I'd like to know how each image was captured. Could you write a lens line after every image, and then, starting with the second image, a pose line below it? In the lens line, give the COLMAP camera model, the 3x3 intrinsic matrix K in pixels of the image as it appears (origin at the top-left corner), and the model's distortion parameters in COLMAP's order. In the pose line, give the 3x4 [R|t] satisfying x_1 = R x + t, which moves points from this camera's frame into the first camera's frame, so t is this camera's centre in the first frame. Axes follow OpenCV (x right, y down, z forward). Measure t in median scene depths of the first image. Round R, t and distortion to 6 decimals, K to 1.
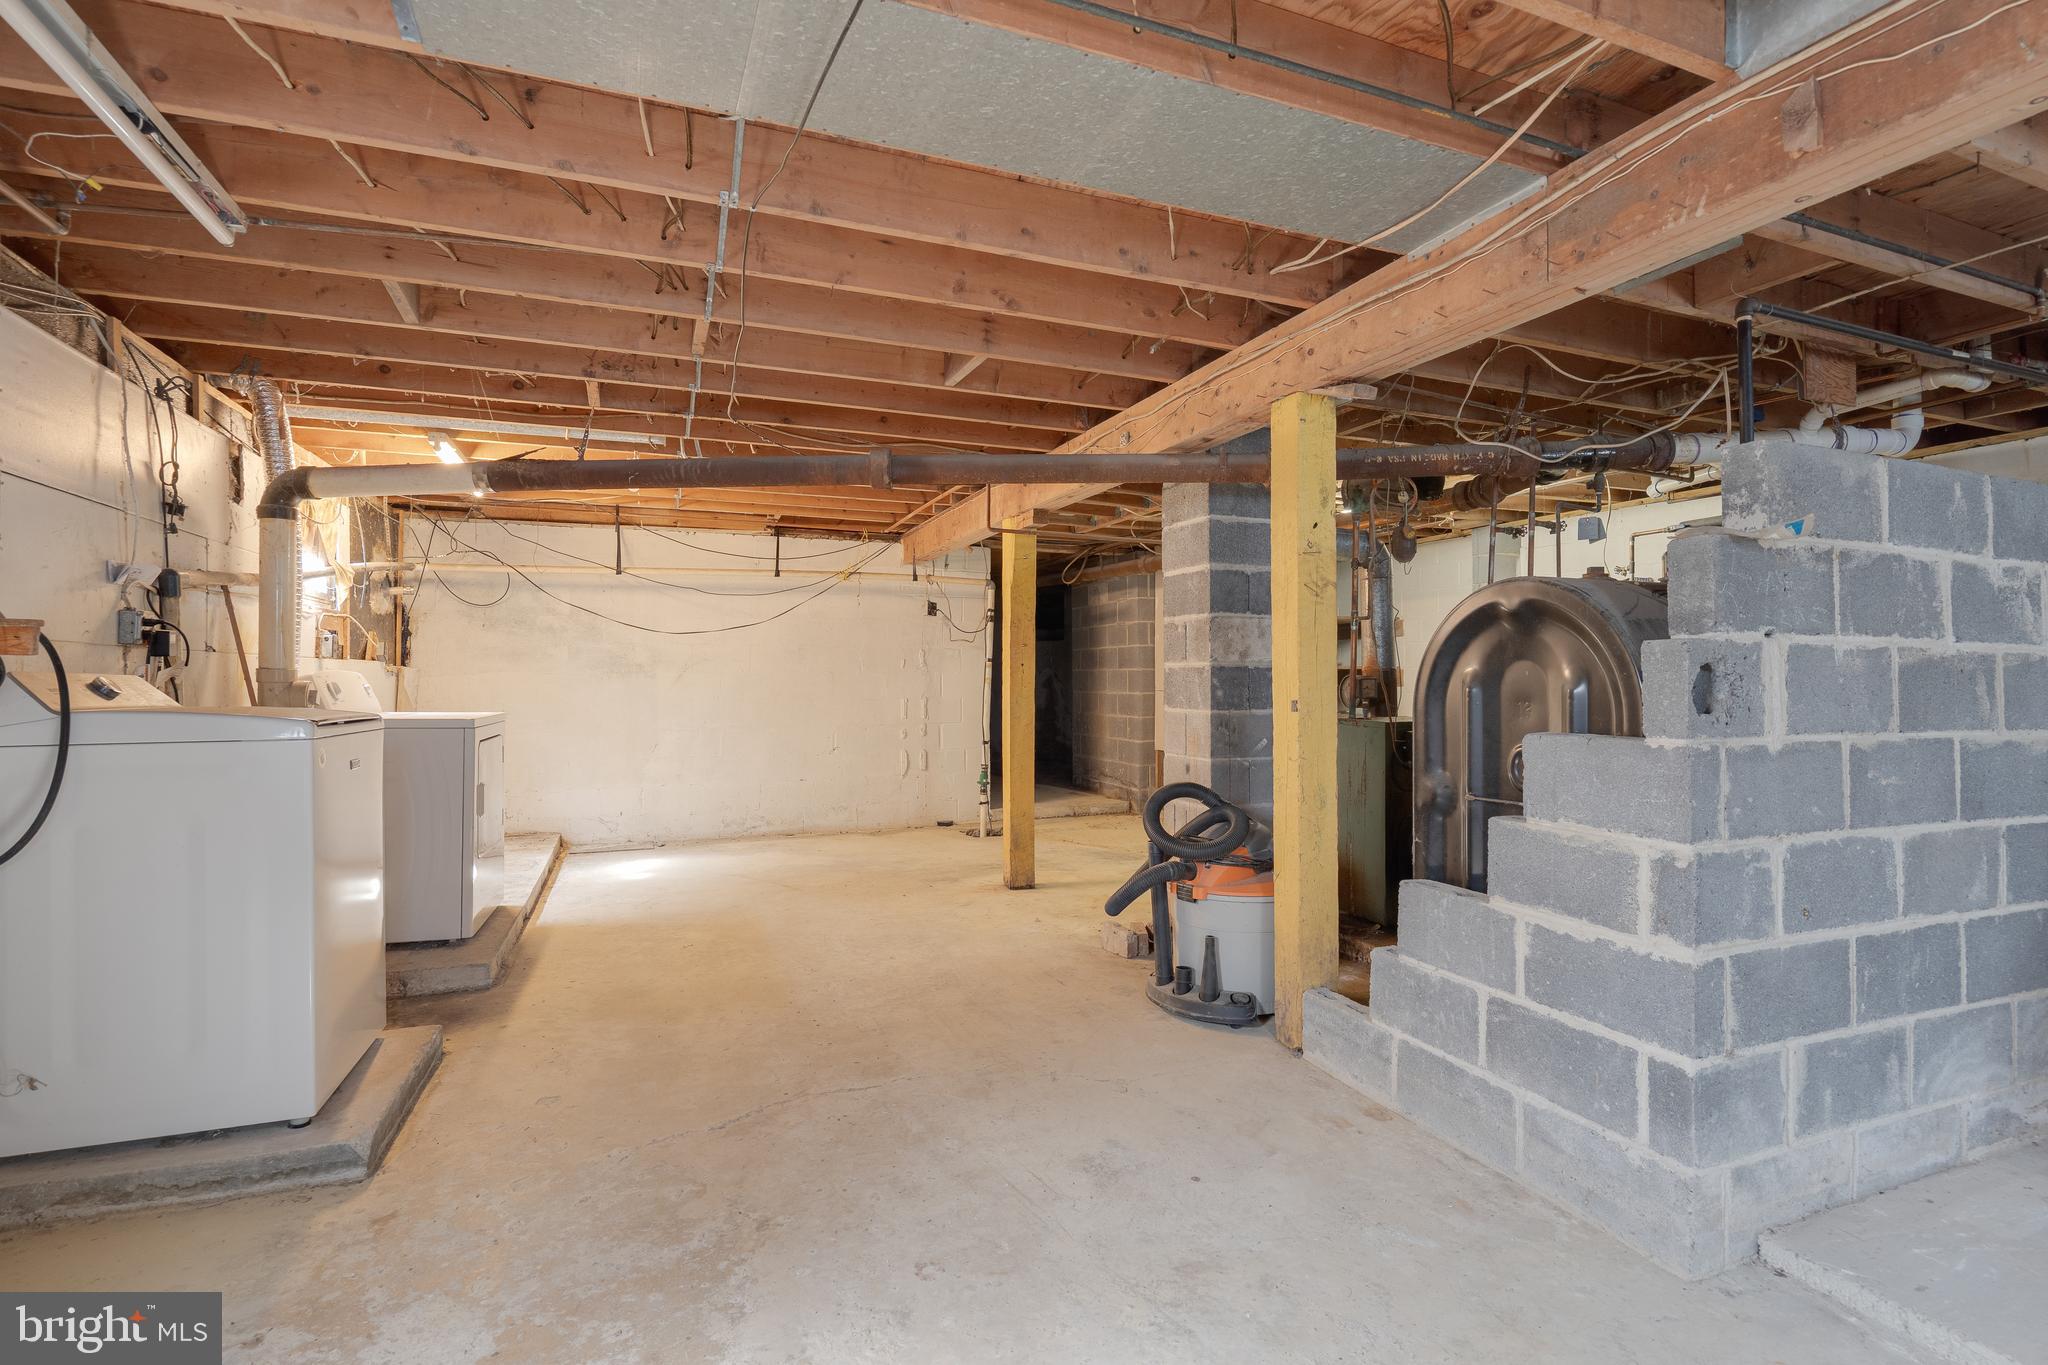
lens RADIAL K [[977.4, 0, 1022.3], [0, 977.4, 665.0], [0, 0, 1]] dist [-0.023153, 0.005765]
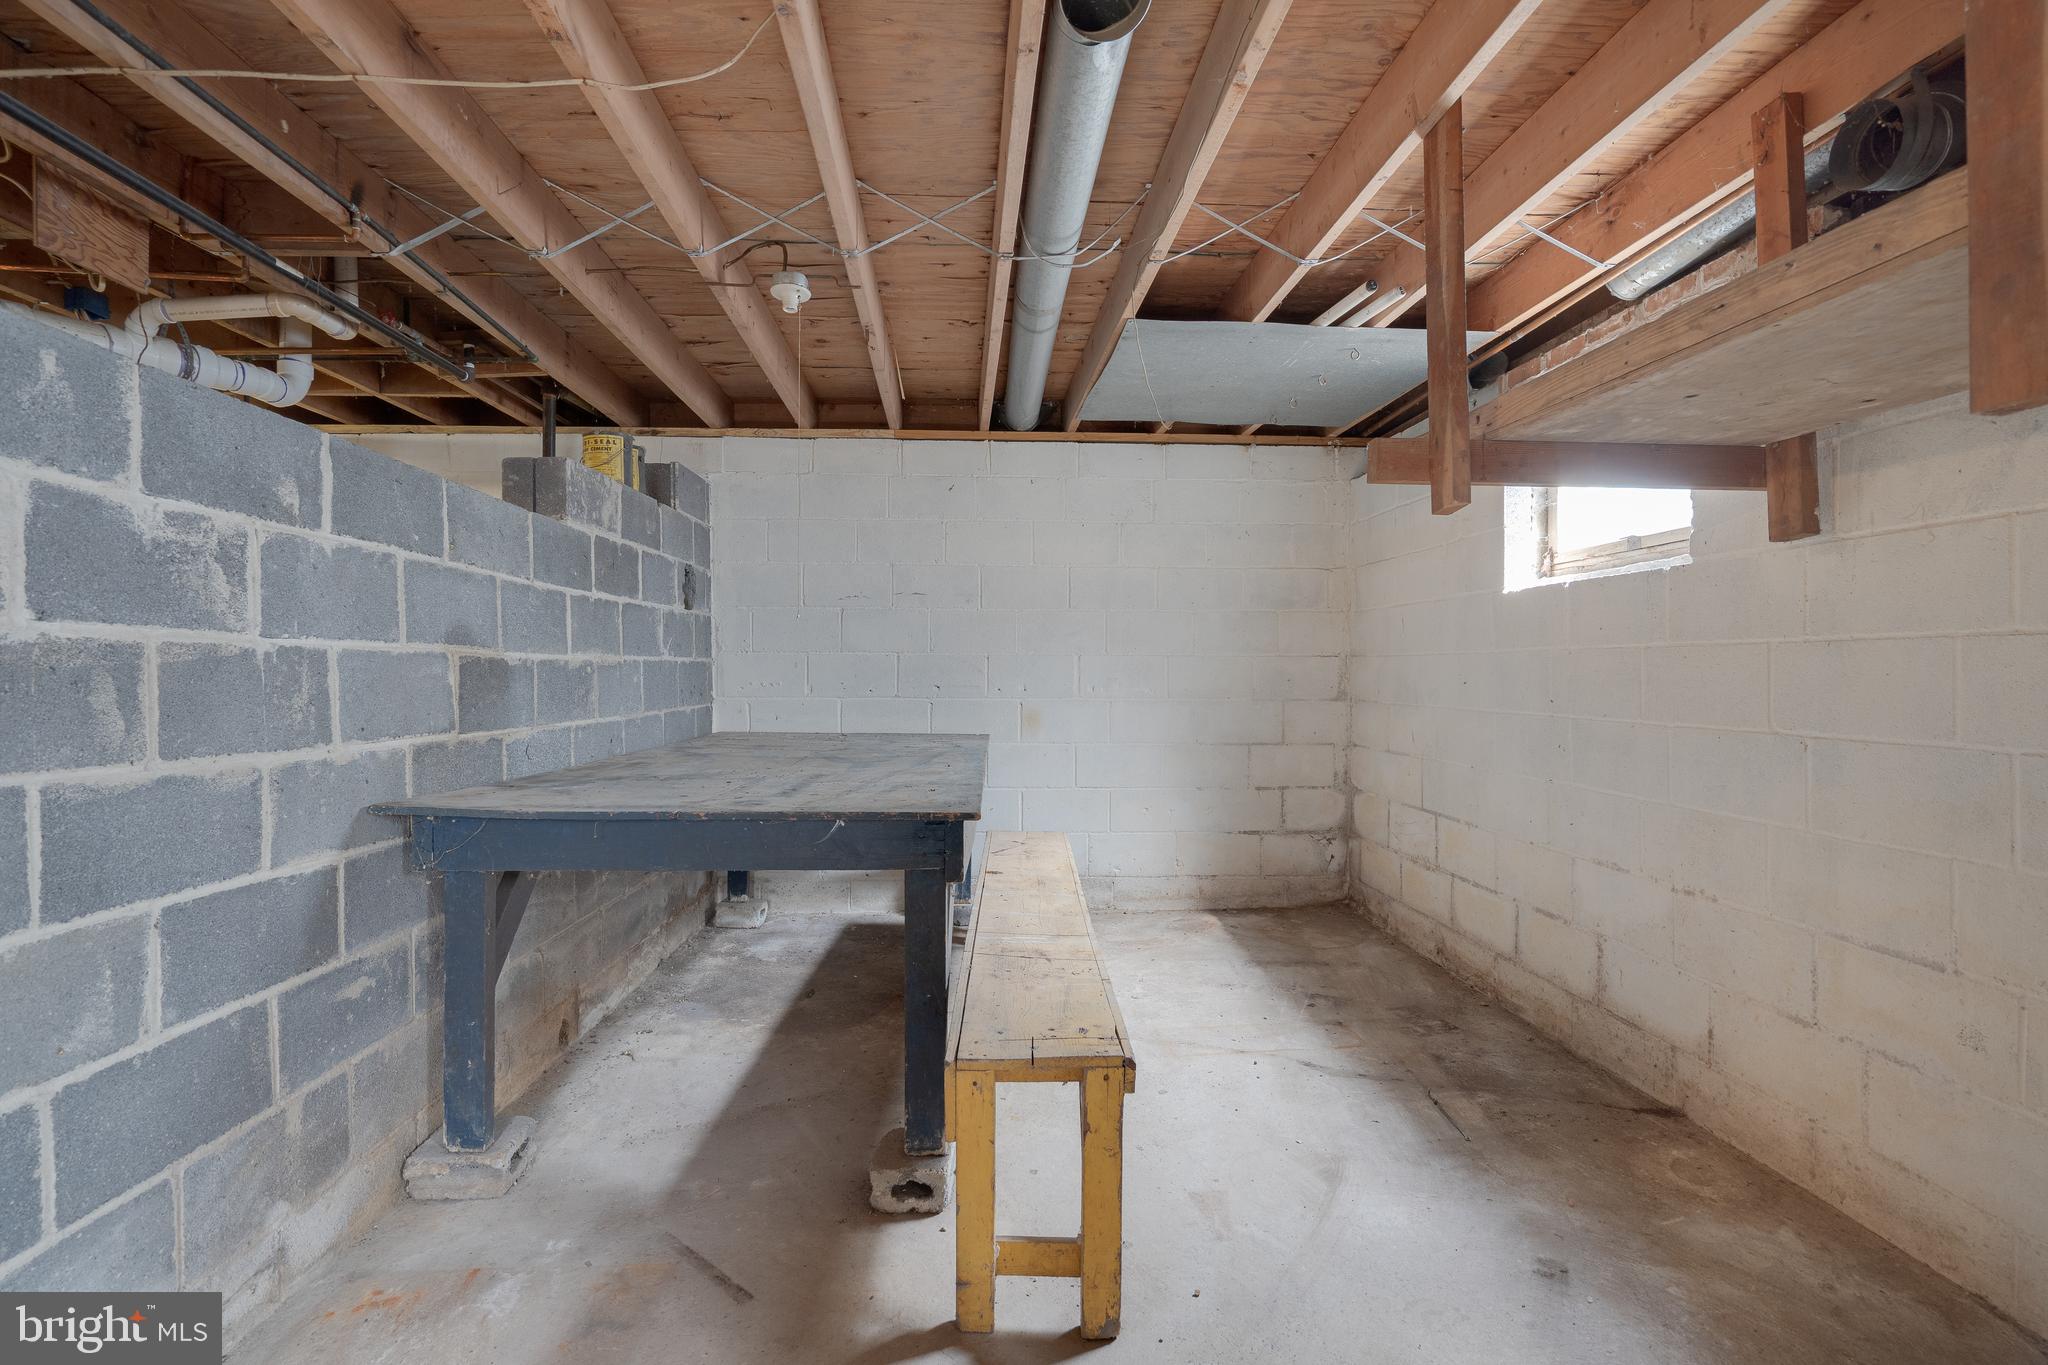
lens RADIAL K [[977.4, 0, 1022.3], [0, 977.4, 665.0], [0, 0, 1]] dist [-0.023153, 0.005765]
pose [[0.324578, 0.003820, 0.945851, 0.596835], [-0.004874, 0.999985, -0.002366, 0.001802], [-0.945847, -0.003842, 0.324591, 0.238631]]
